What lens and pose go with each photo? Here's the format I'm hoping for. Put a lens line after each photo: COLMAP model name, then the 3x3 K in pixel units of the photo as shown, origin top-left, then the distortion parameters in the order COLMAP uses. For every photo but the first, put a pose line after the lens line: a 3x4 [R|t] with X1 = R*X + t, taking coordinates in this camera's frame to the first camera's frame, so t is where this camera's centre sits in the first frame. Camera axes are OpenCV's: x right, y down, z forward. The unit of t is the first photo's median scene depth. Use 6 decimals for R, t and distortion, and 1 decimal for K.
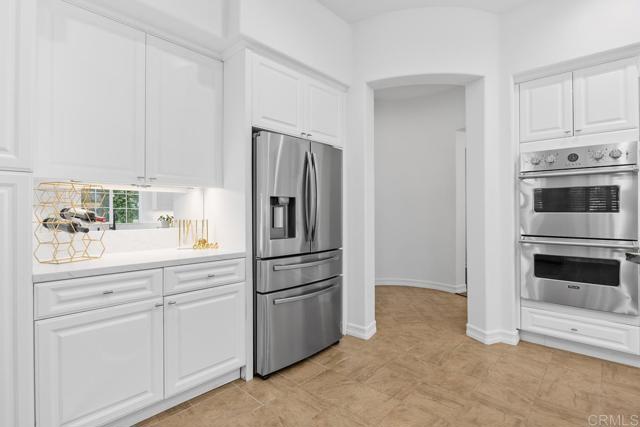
lens RADIAL K [[307.0, 0, 317.2], [0, 307.0, 207.9], [0, 0, 1]] dist [-0.008421, -0.000407]
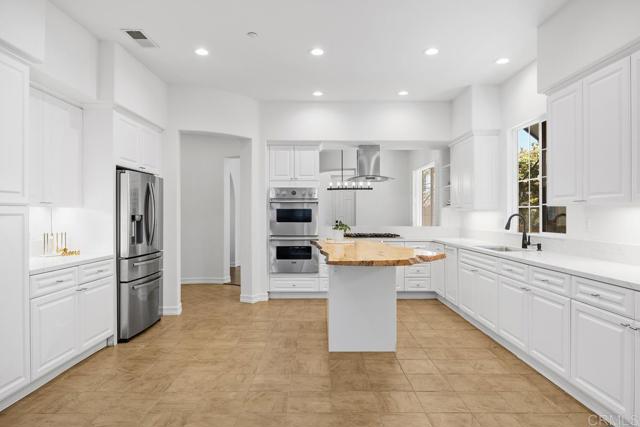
lens RADIAL K [[384.3, 0, 317.1], [0, 384.3, 214.0], [0, 0, 1]] dist [-0.000861, 0.000911]
pose [[0.731168, -0.000612, 0.682198, -0.674299], [-0.005544, 0.999961, 0.006839, -0.053980], [-0.682175, -0.008783, 0.731136, -0.833132]]
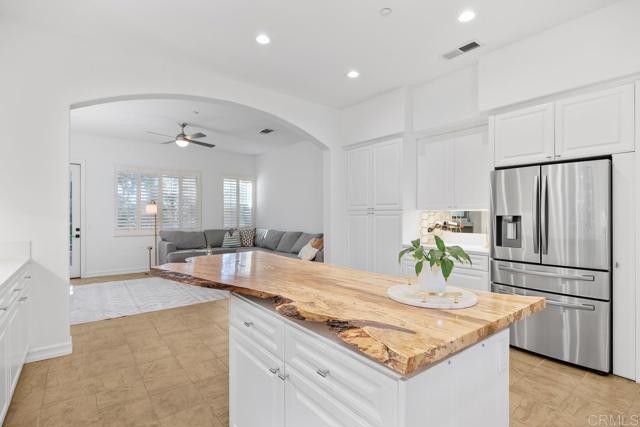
lens RADIAL K [[307.0, 0, 318.5], [0, 307.0, 214.3], [0, 0, 1]] dist [-0.008421, -0.000407]
pose [[-0.143805, 0.001005, -0.989605, 1.263858], [0.009677, 0.999953, -0.000390, -0.046191], [0.989559, -0.009632, -0.143808, 0.368082]]
